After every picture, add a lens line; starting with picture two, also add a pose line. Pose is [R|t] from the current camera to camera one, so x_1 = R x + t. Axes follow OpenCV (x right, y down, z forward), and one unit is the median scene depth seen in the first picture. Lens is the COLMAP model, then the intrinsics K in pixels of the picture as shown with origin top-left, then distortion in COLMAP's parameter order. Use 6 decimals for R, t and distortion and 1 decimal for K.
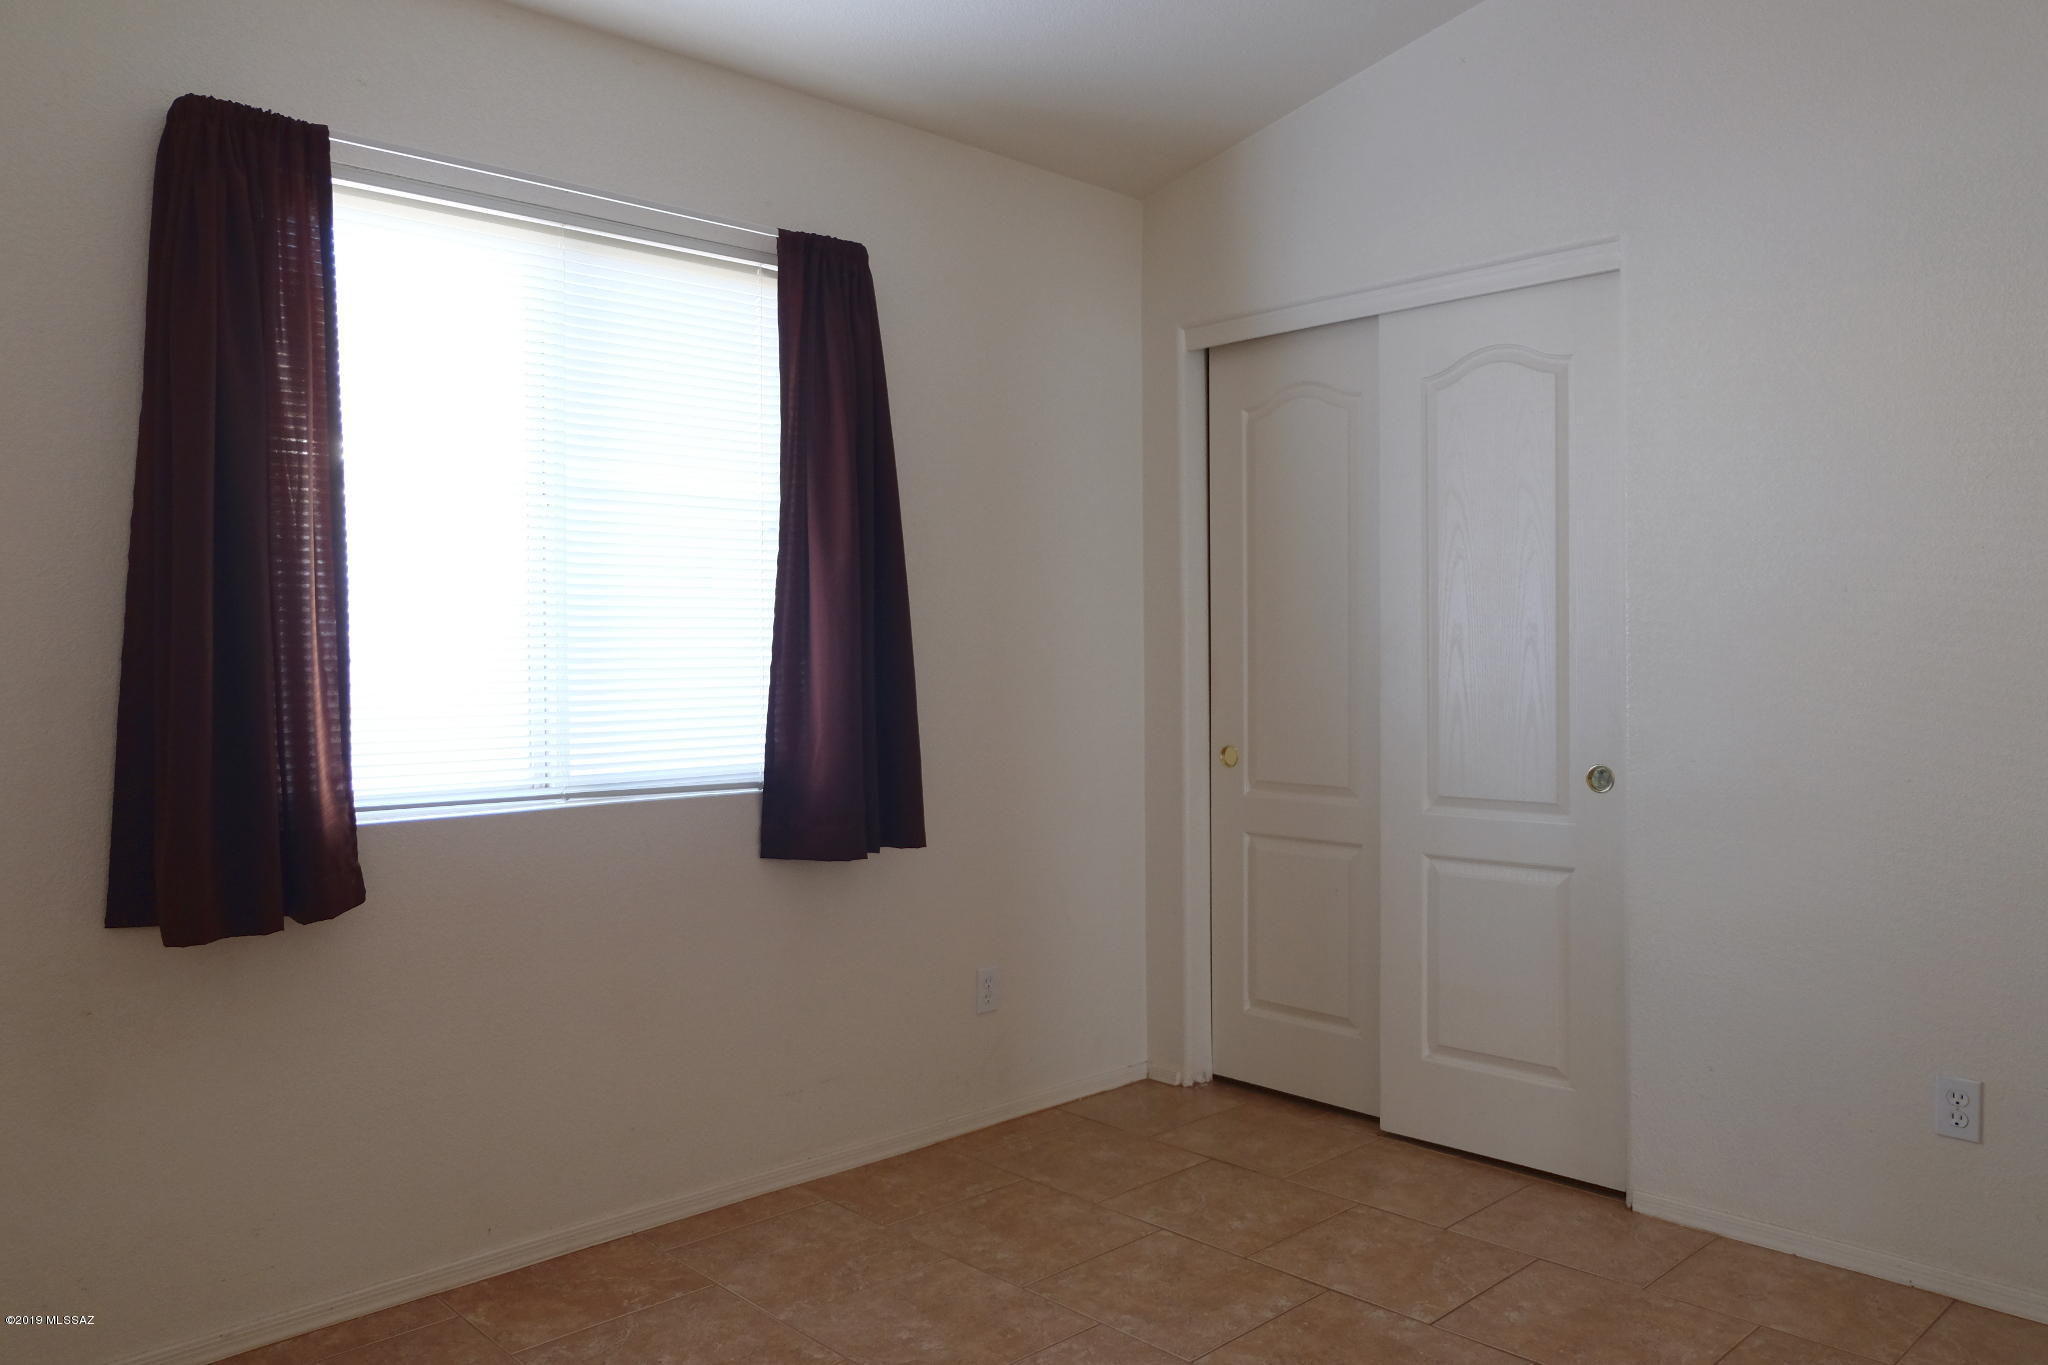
lens RADIAL K [[1462.3, 0, 1022.0], [0, 1462.3, 668.0], [0, 0, 1]] dist [-0.056217, 0.055024]
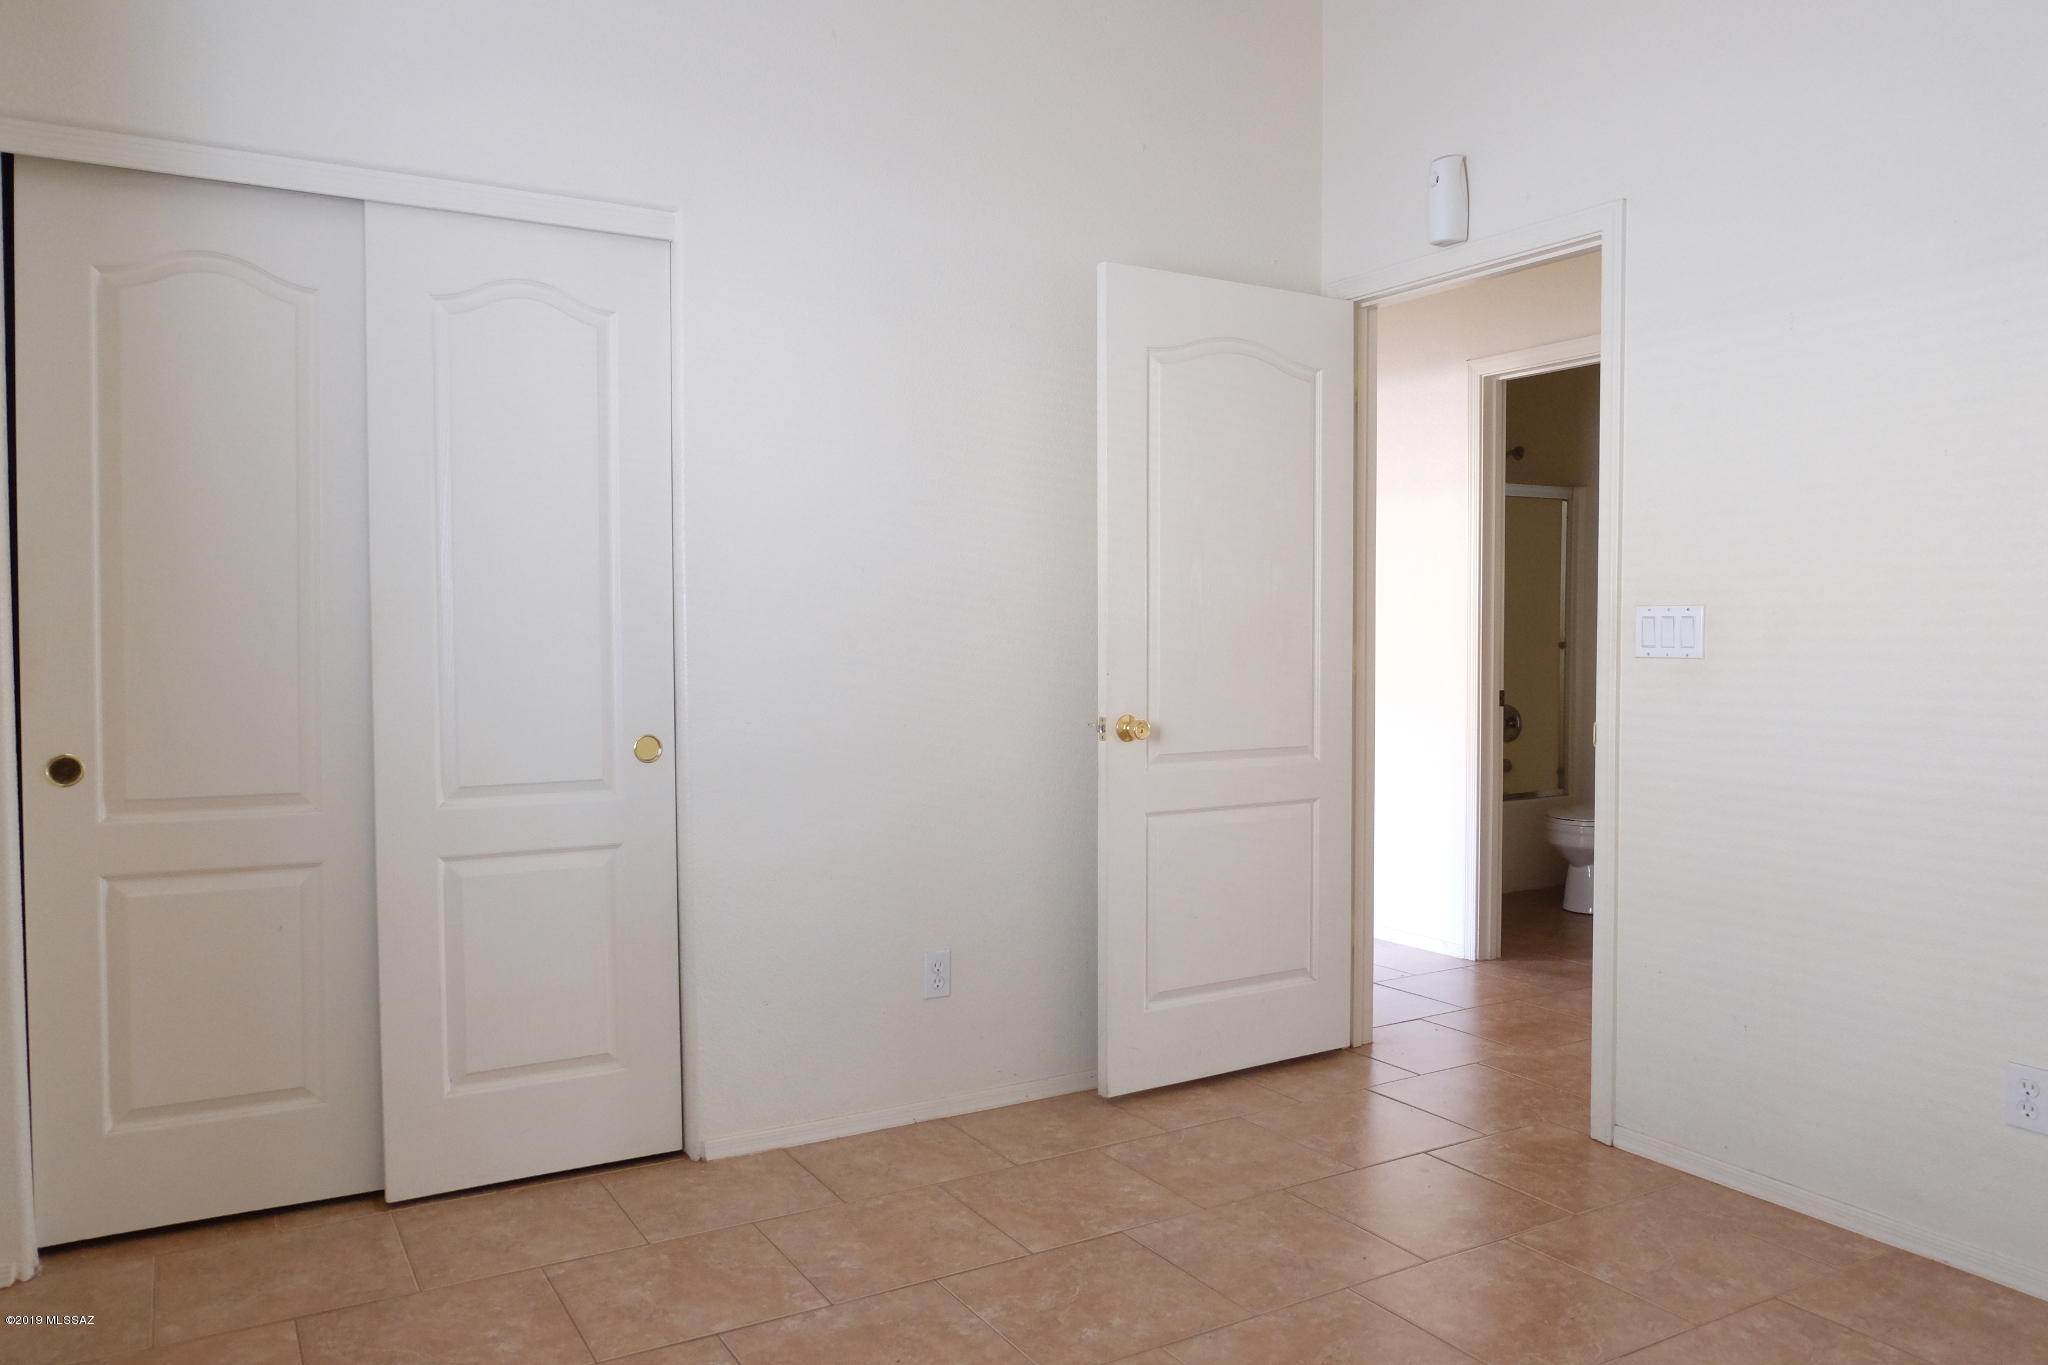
lens RADIAL K [[1462.3, 0, 1025.7], [0, 1462.3, 665.8], [0, 0, 1]] dist [-0.056217, 0.055024]
pose [[0.241759, -0.023809, 0.970044, -0.520677], [0.006263, 0.999716, 0.022976, -0.001479], [-0.970316, 0.000521, 0.241840, 0.524403]]
